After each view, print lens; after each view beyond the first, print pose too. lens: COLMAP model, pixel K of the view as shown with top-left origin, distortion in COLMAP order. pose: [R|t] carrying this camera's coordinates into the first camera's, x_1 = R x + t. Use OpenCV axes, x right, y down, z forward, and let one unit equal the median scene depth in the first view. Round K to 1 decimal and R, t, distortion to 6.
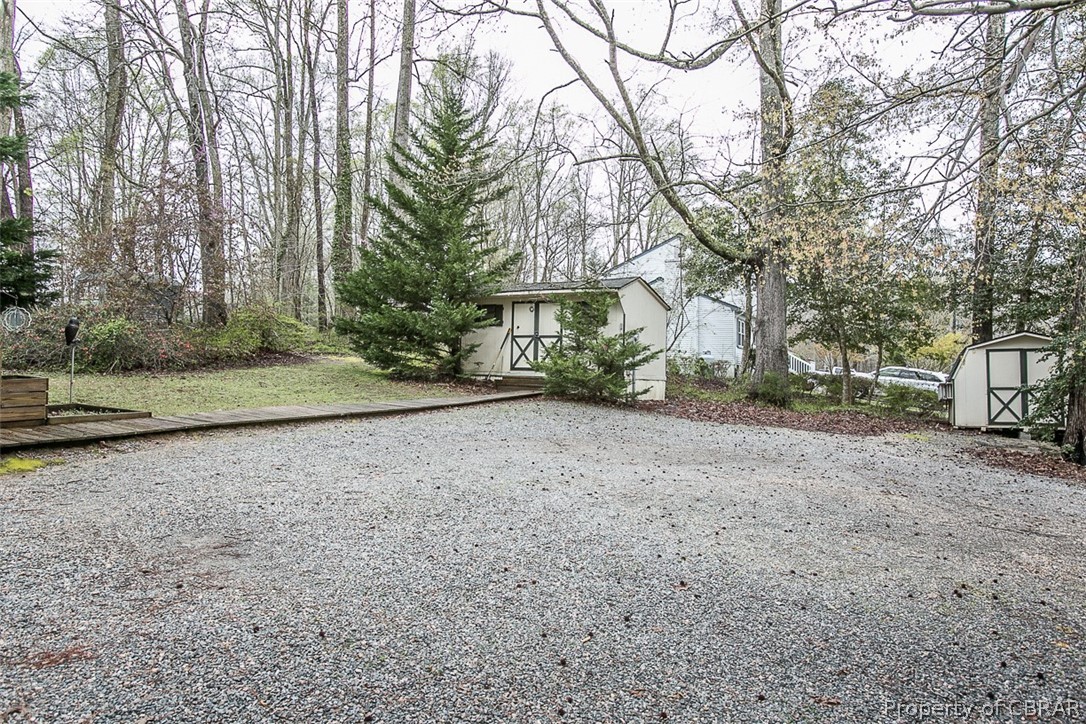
lens RADIAL K [[716.9, 0, 542.6], [0, 716.9, 362.9], [0, 0, 1]] dist [-0.001951, -0.000405]
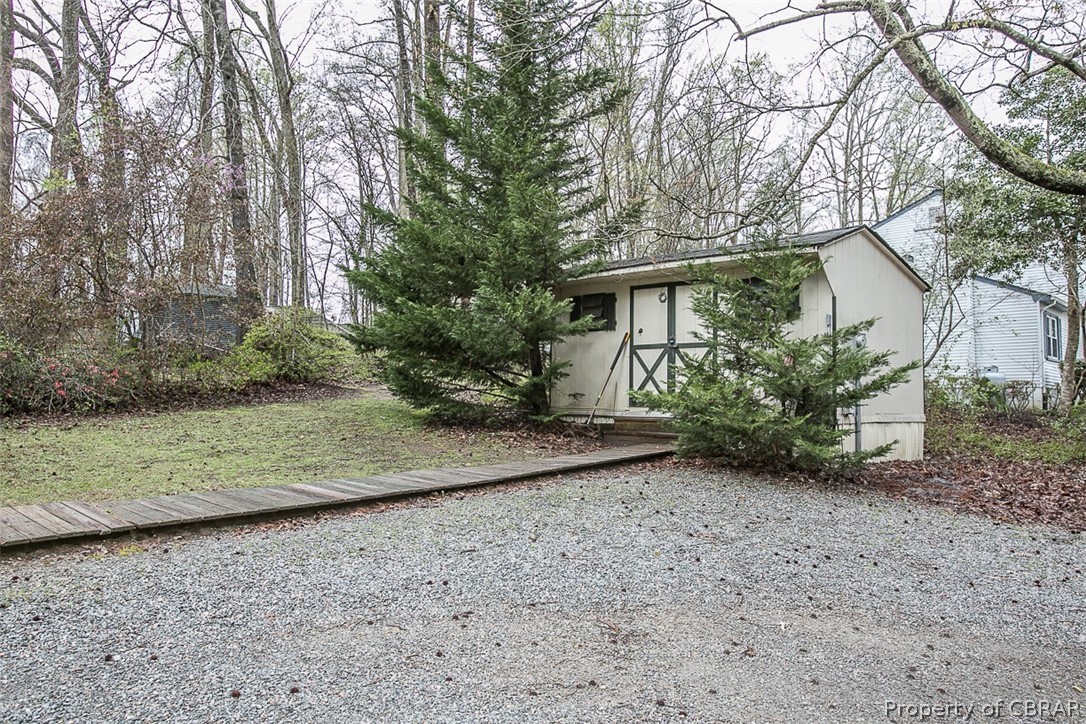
lens RADIAL K [[841.4, 0, 543.2], [0, 841.4, 355.8], [0, 0, 1]] dist [0.001186, 0.002797]
pose [[0.968837, -0.026447, -0.246284, 0.055702], [0.016867, 0.999020, -0.040929, -0.003989], [0.247125, 0.035499, 0.968333, 0.342644]]
